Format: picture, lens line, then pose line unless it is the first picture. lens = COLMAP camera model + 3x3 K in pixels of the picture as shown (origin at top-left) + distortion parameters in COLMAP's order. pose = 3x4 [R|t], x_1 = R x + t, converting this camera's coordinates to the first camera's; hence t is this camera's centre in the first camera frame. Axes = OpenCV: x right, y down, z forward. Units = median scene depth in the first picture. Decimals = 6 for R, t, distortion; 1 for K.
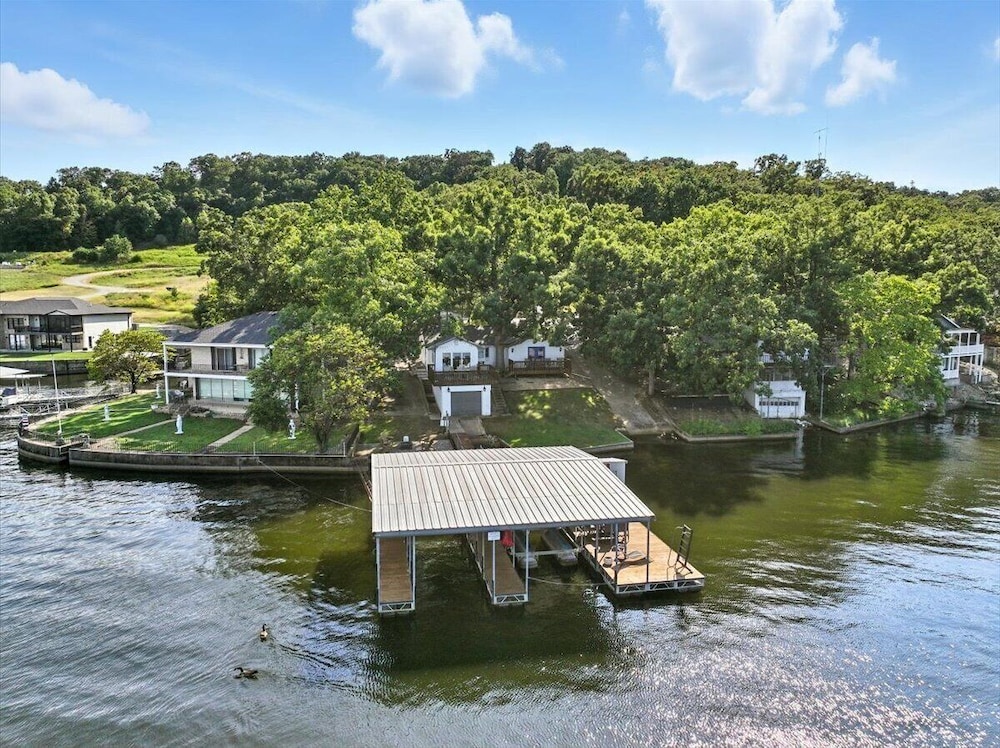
lens RADIAL K [[704.5, 0, 500.0], [0, 704.5, 374.0], [0, 0, 1]] dist [-0.005964, 0.022019]
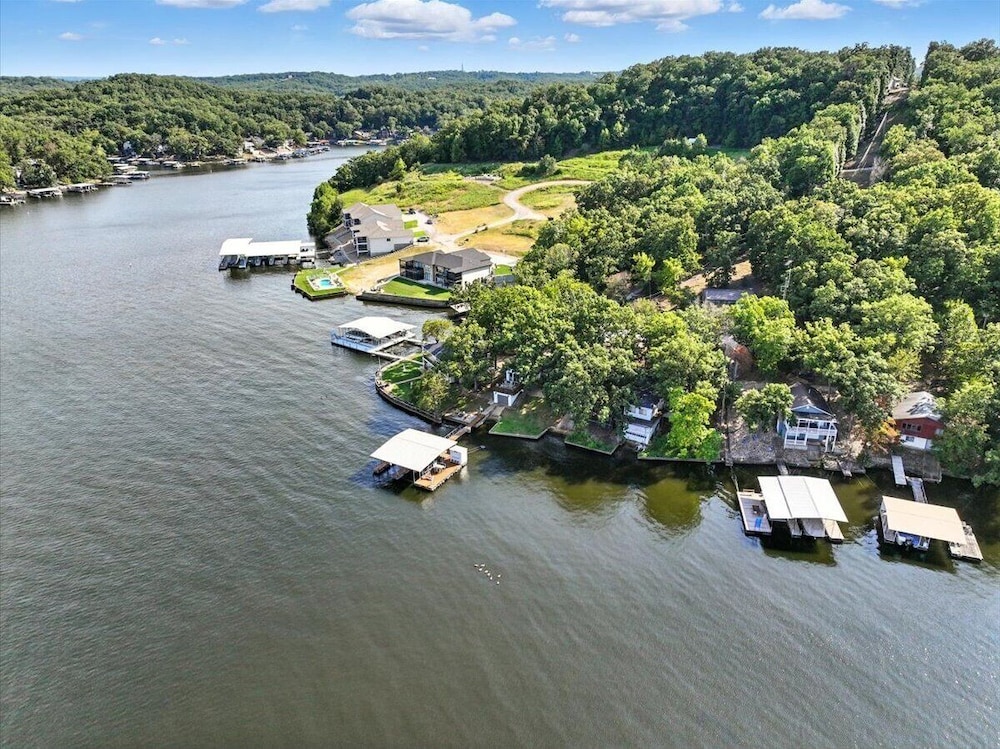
lens RADIAL K [[698.2, 0, 502.0], [0, 698.2, 378.6], [0, 0, 1]] dist [0.000501, 0.011162]
pose [[0.759497, 0.251677, -0.599853, 0.357849], [-0.067789, 0.947726, 0.311802, -0.202466], [0.646969, -0.196150, 0.736856, -0.203730]]
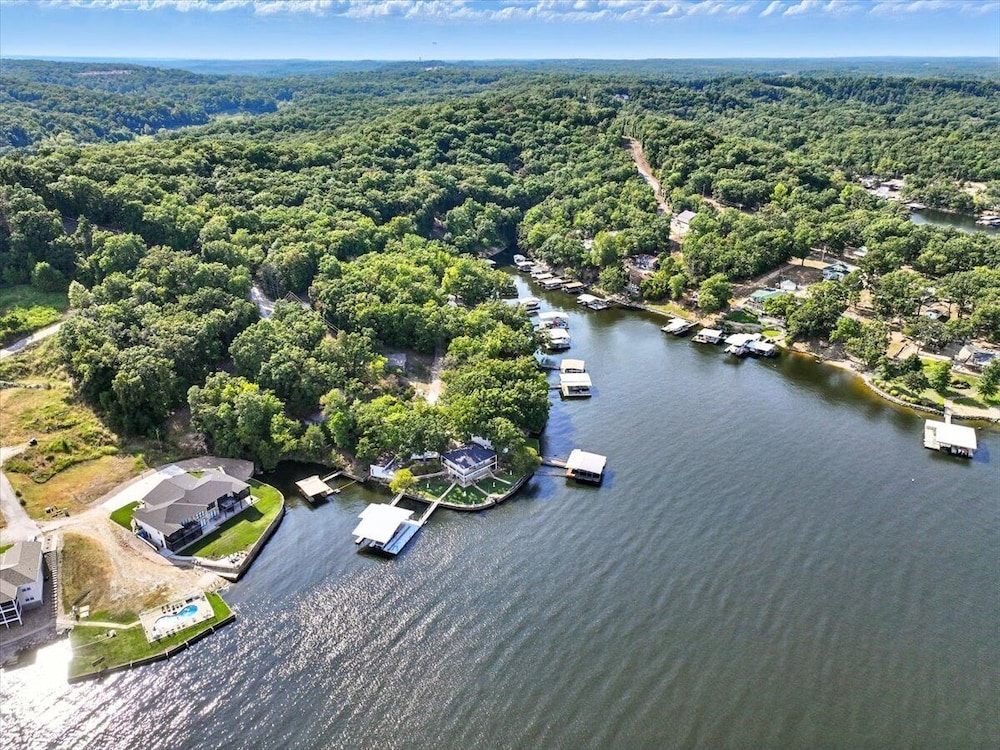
lens RADIAL K [[701.9, 0, 504.5], [0, 701.9, 377.0], [0, 0, 1]] dist [-0.003131, 0.002505]
pose [[0.461771, -0.364948, 0.808443, -0.810206], [0.093982, 0.926437, 0.364531, -0.462198], [-0.882006, -0.092350, 0.462101, -0.207098]]
